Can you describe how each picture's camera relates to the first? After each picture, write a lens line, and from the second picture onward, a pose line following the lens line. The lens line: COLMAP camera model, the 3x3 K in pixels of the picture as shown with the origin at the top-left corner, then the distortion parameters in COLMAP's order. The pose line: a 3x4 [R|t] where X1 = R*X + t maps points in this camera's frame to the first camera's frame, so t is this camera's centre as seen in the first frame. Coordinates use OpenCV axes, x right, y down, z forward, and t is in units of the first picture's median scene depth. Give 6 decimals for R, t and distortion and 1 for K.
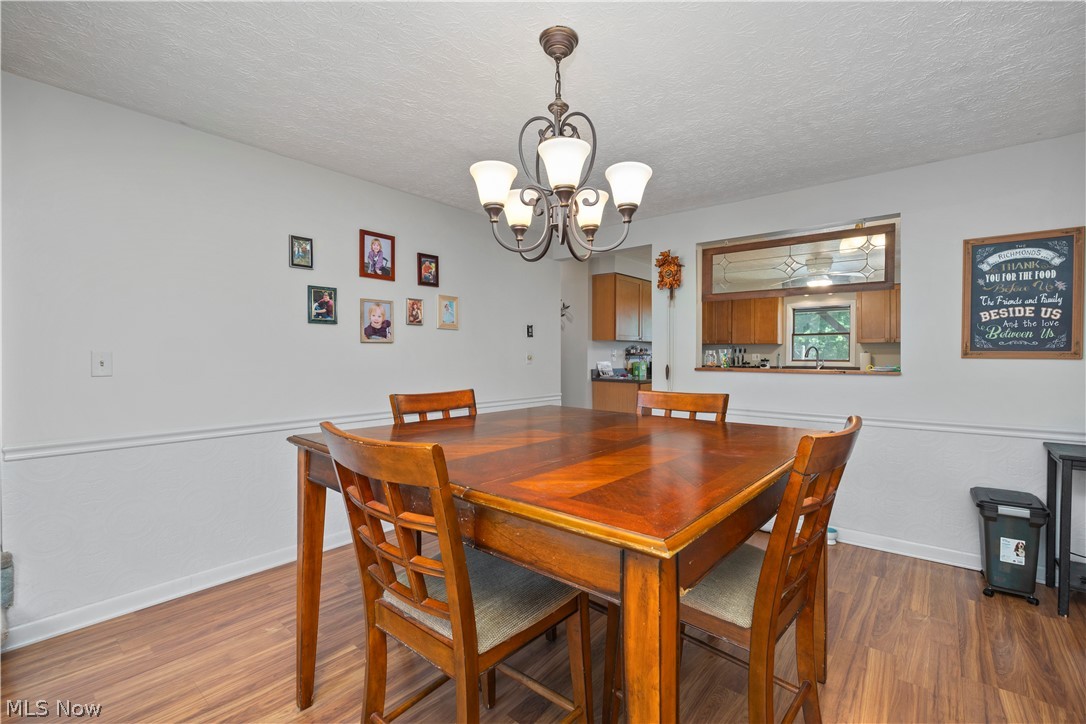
lens RADIAL K [[470.5, 0, 541.9], [0, 470.5, 361.6], [0, 0, 1]] dist [-0.017895, 0.001052]
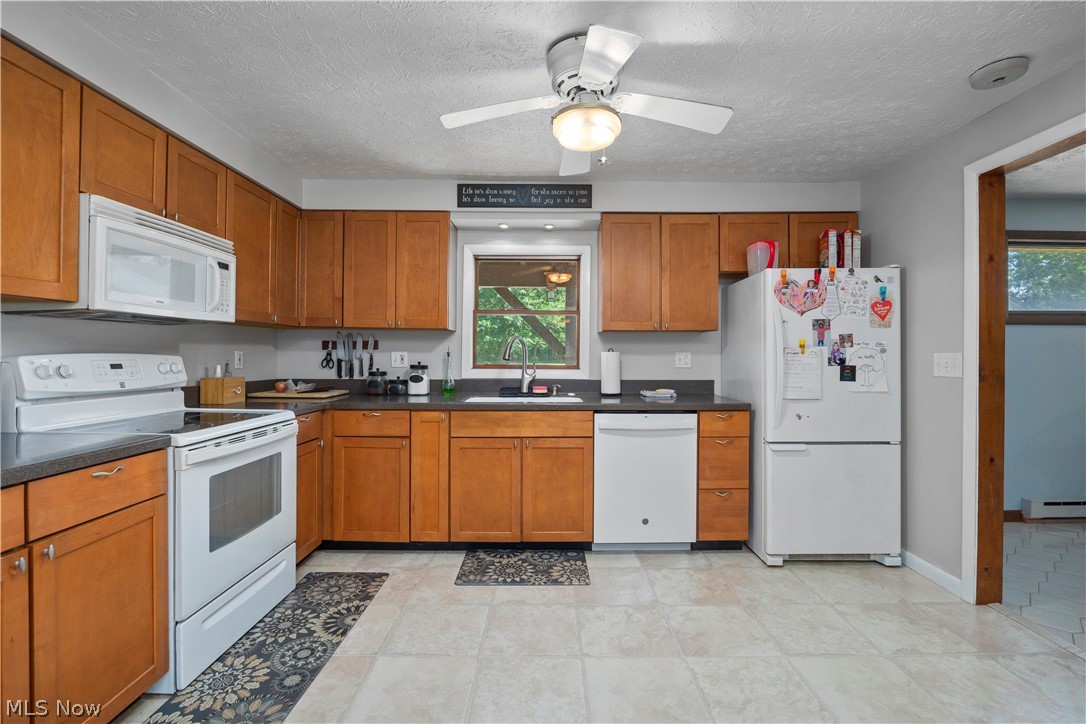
lens RADIAL K [[507.2, 0, 544.3], [0, 507.2, 356.4], [0, 0, 1]] dist [0.000086, 0.000205]
pose [[0.762519, -0.000077, 0.646966, 0.259572], [0.004648, 0.999975, -0.005360, -0.009681], [-0.646949, 0.007095, 0.762500, 0.564997]]
